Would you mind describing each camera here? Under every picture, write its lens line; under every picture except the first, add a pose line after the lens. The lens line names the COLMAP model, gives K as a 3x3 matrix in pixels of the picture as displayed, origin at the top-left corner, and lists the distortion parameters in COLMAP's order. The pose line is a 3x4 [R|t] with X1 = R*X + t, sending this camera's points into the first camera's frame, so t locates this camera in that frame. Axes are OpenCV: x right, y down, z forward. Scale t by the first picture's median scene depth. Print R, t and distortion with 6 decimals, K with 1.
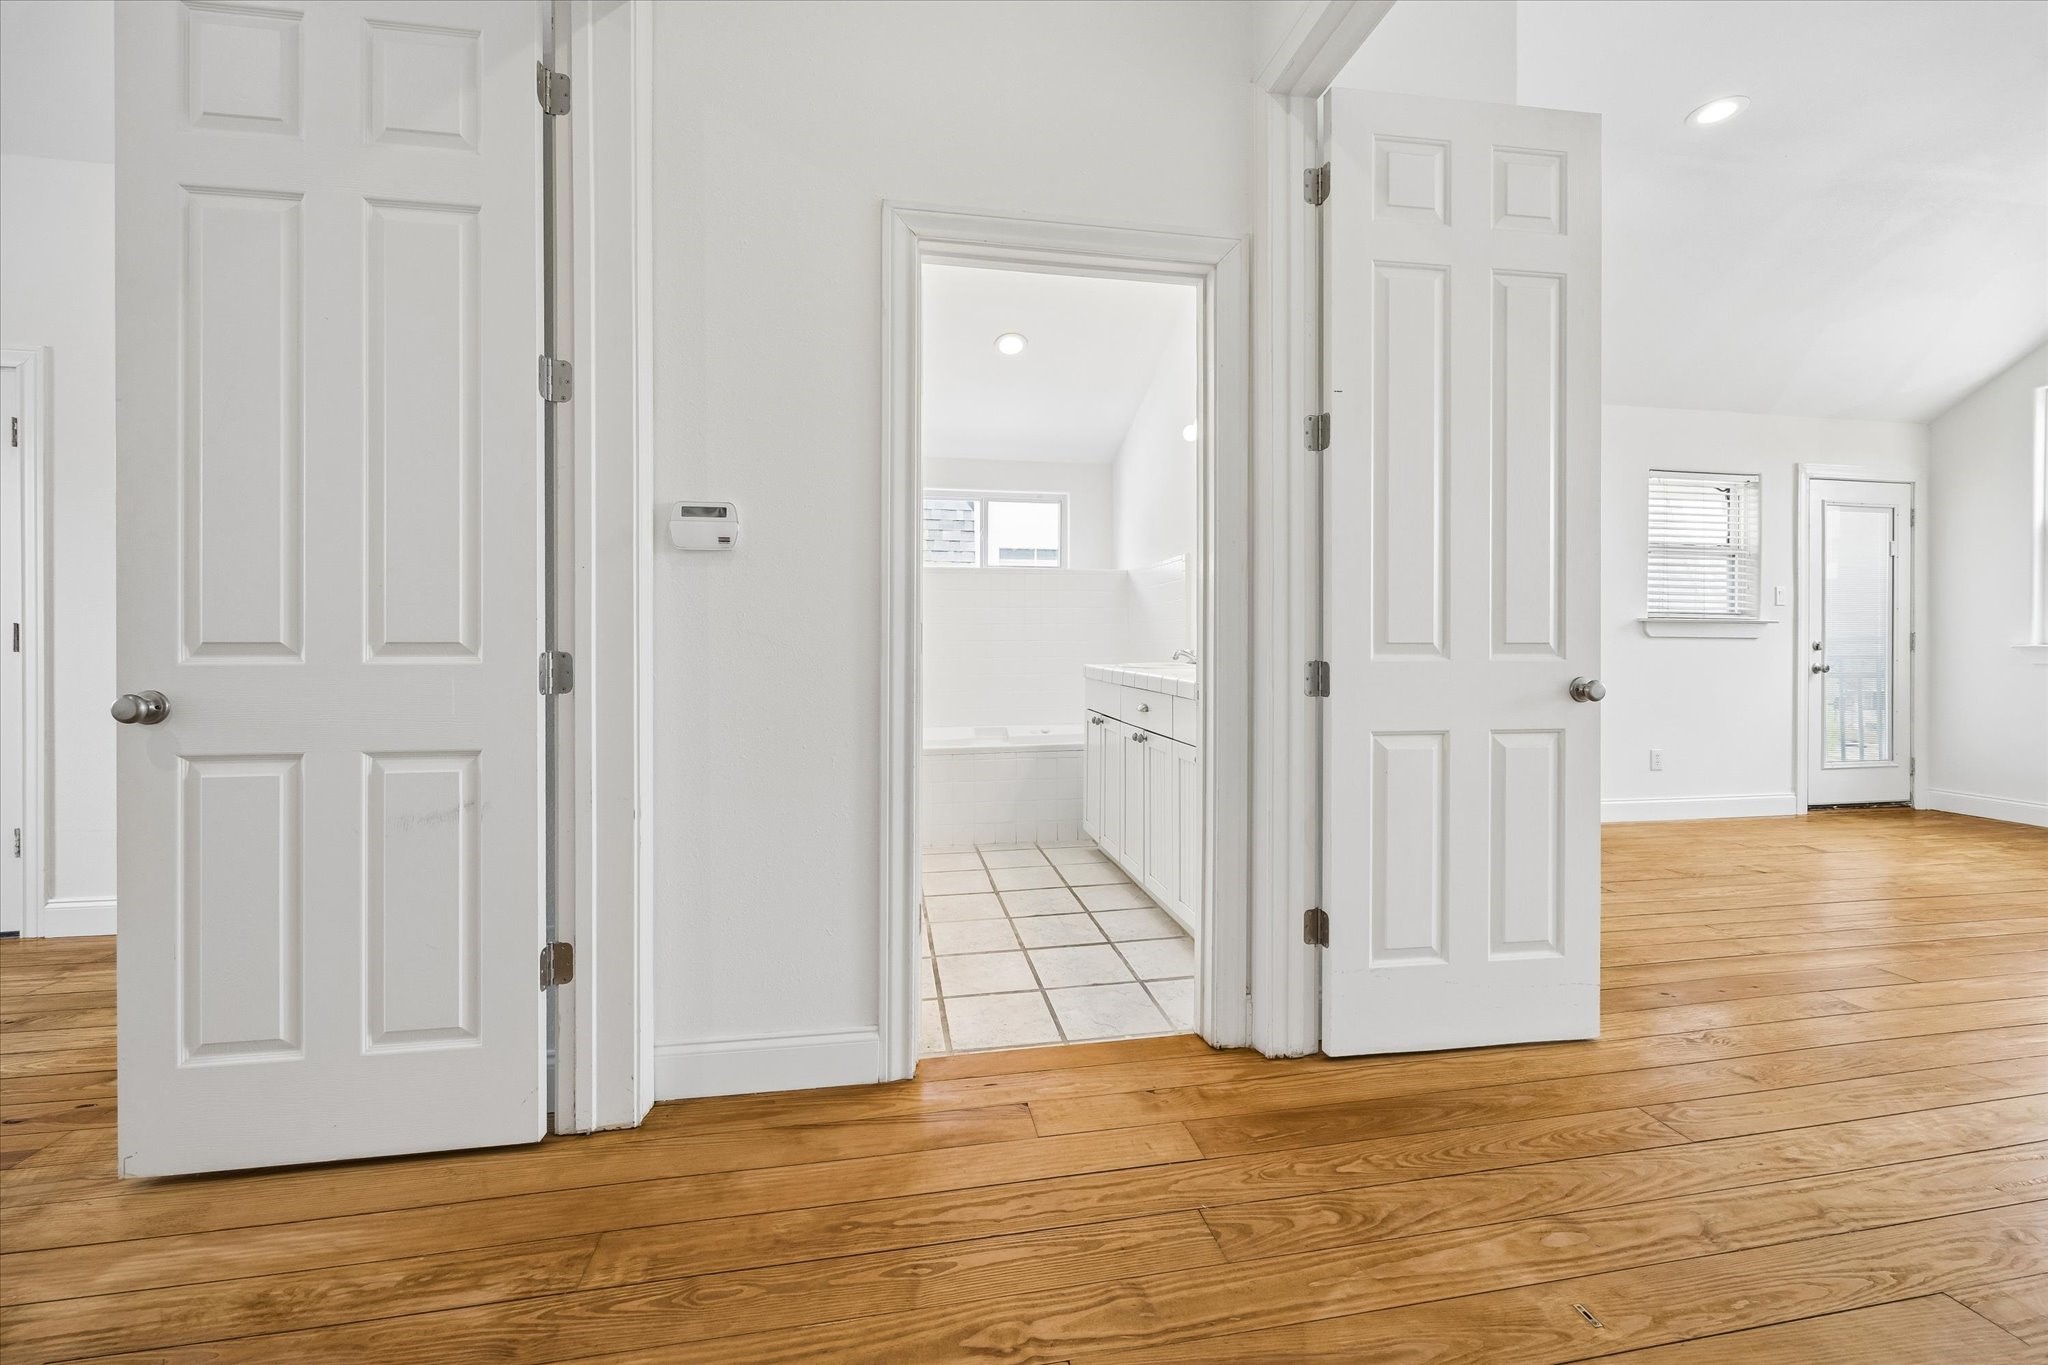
lens RADIAL K [[795.6, 0, 1022.3], [0, 795.6, 638.6], [0, 0, 1]] dist [0.000266, -0.000031]
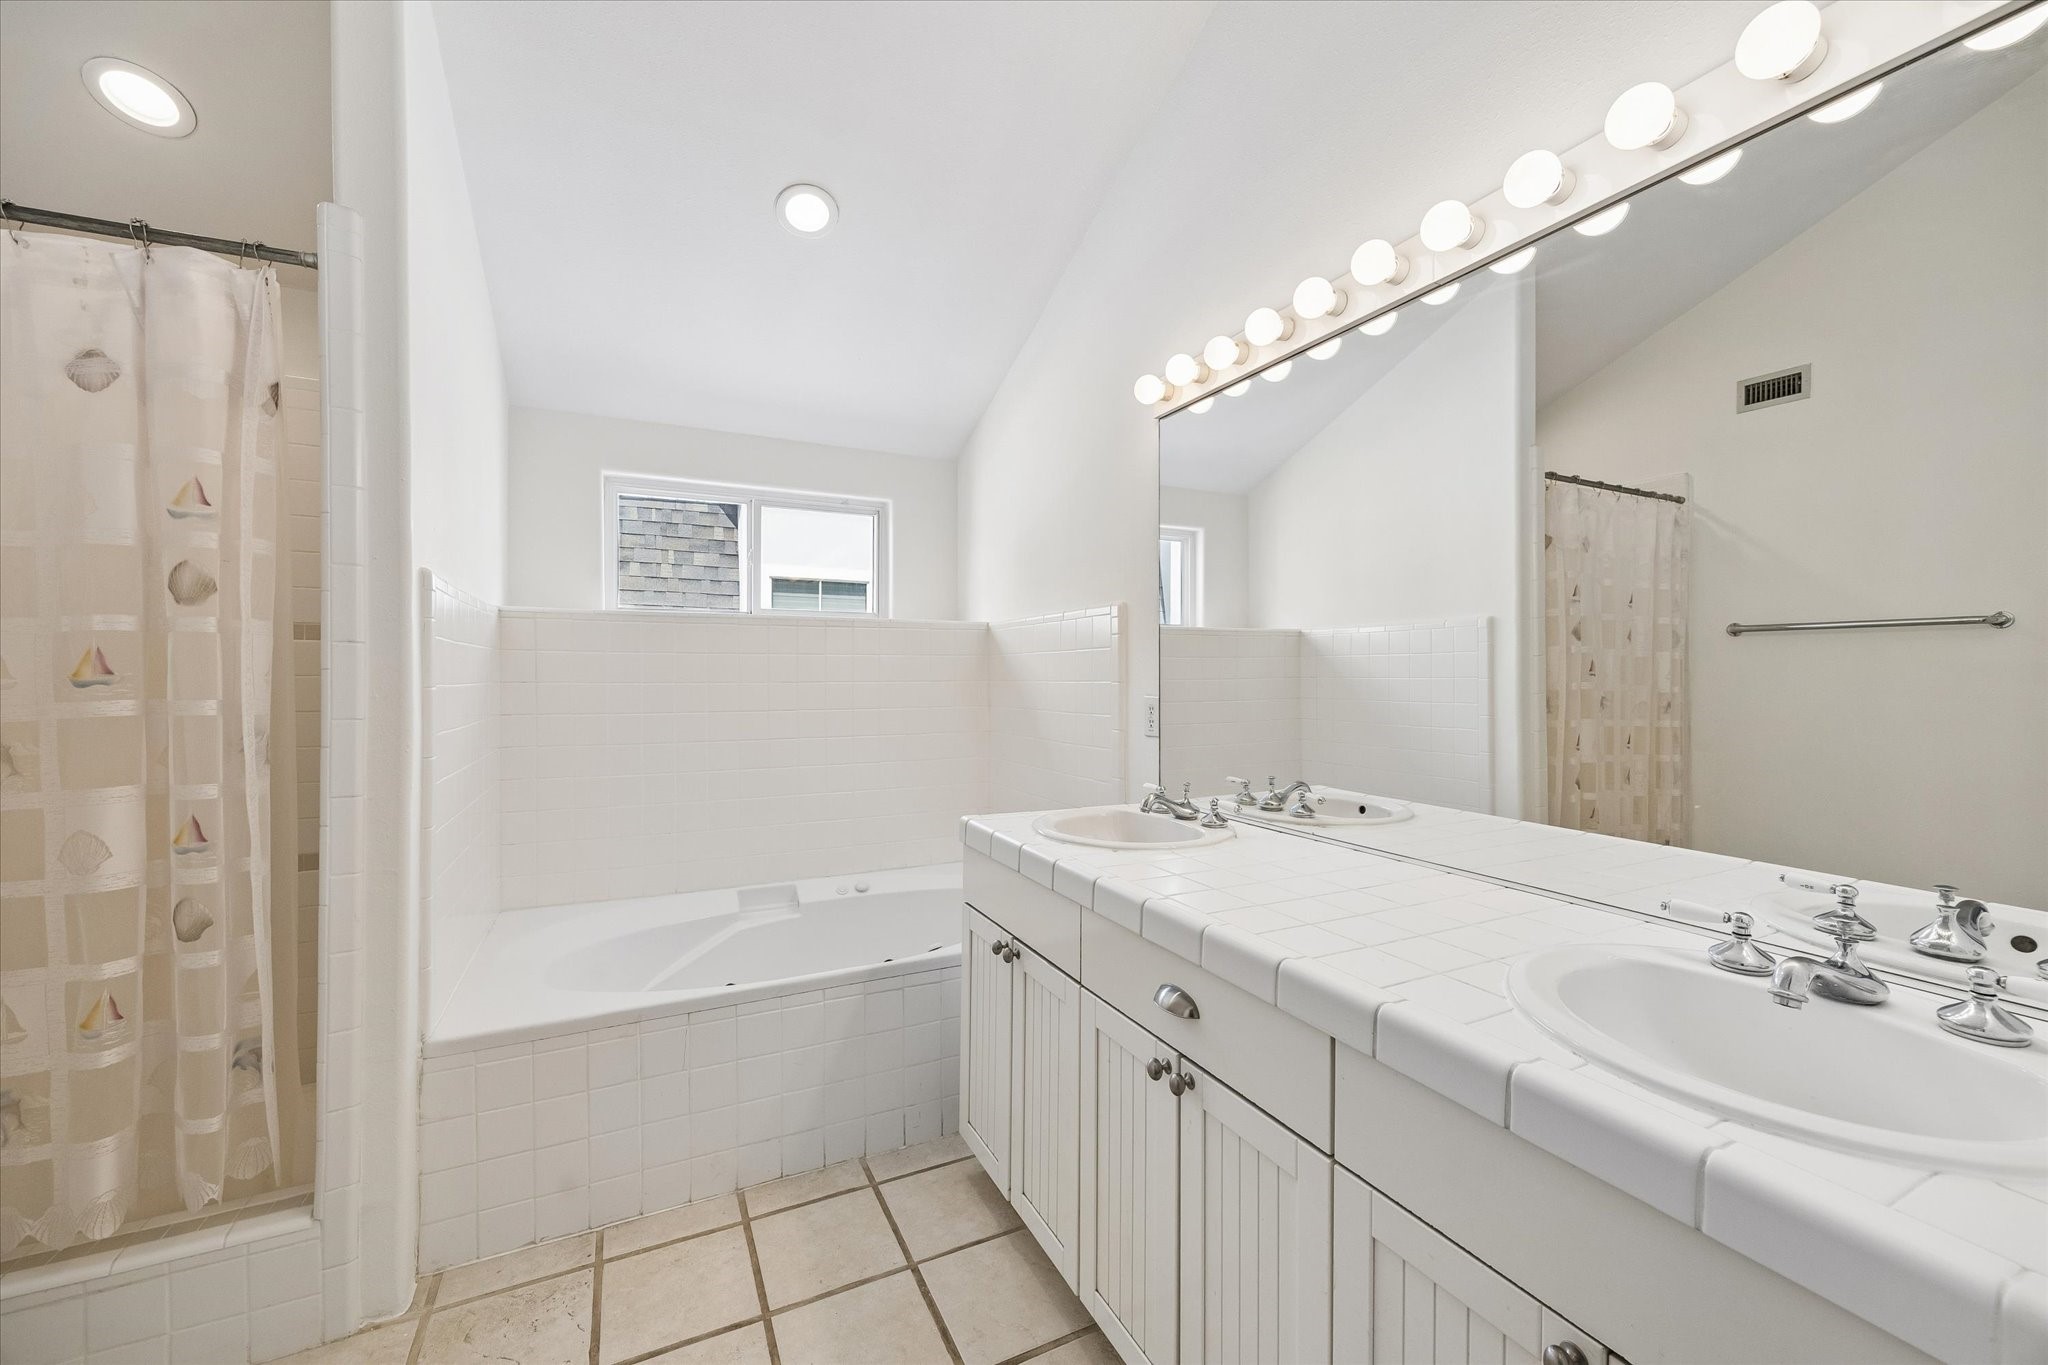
lens RADIAL K [[785.9, 0, 1019.9], [0, 785.9, 673.9], [0, 0, 1]] dist [0.000047, 0.000042]
pose [[0.960278, -0.001073, 0.279042, -0.015435], [-0.000388, 0.999987, 0.005181, -0.034834], [-0.279043, -0.005084, 0.960265, 0.276436]]
